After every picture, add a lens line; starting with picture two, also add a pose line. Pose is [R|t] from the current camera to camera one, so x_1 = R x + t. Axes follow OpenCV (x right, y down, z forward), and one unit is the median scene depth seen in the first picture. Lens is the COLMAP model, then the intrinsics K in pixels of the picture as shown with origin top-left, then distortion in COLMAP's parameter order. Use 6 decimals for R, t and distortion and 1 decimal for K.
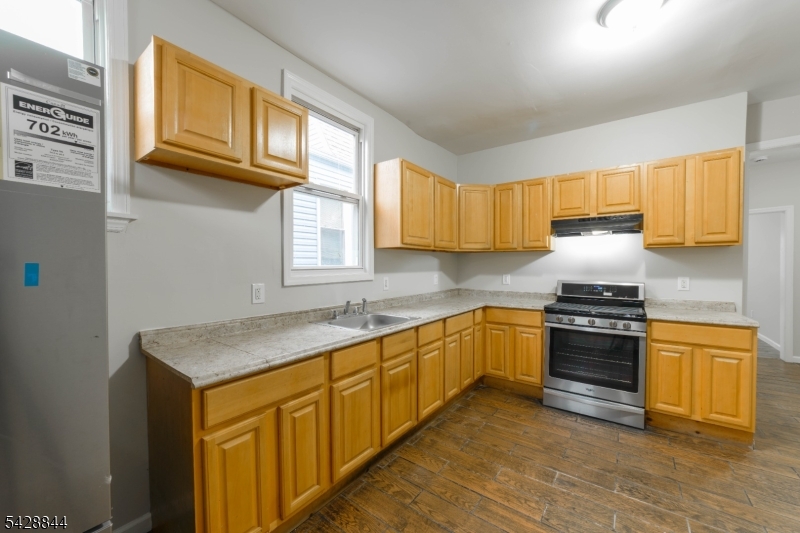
lens RADIAL K [[320.4, 0, 397.0], [0, 320.4, 268.9], [0, 0, 1]] dist [-0.028264, 0.007879]
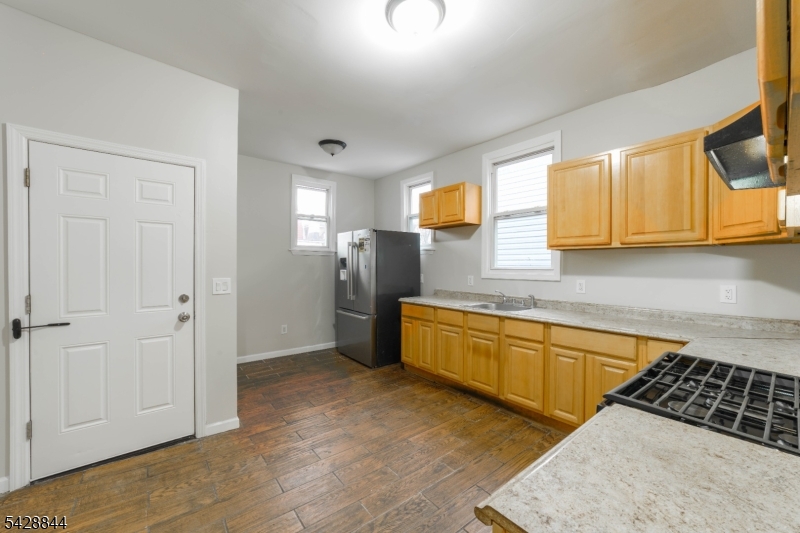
lens RADIAL K [[320.4, 0, 397.0], [0, 320.4, 268.9], [0, 0, 1]] dist [-0.028264, 0.007879]
pose [[-0.274578, 0.011798, -0.961493, 1.358898], [-0.018784, 0.999668, 0.017631, -0.016772], [0.961381, 0.022902, -0.274265, 0.963457]]
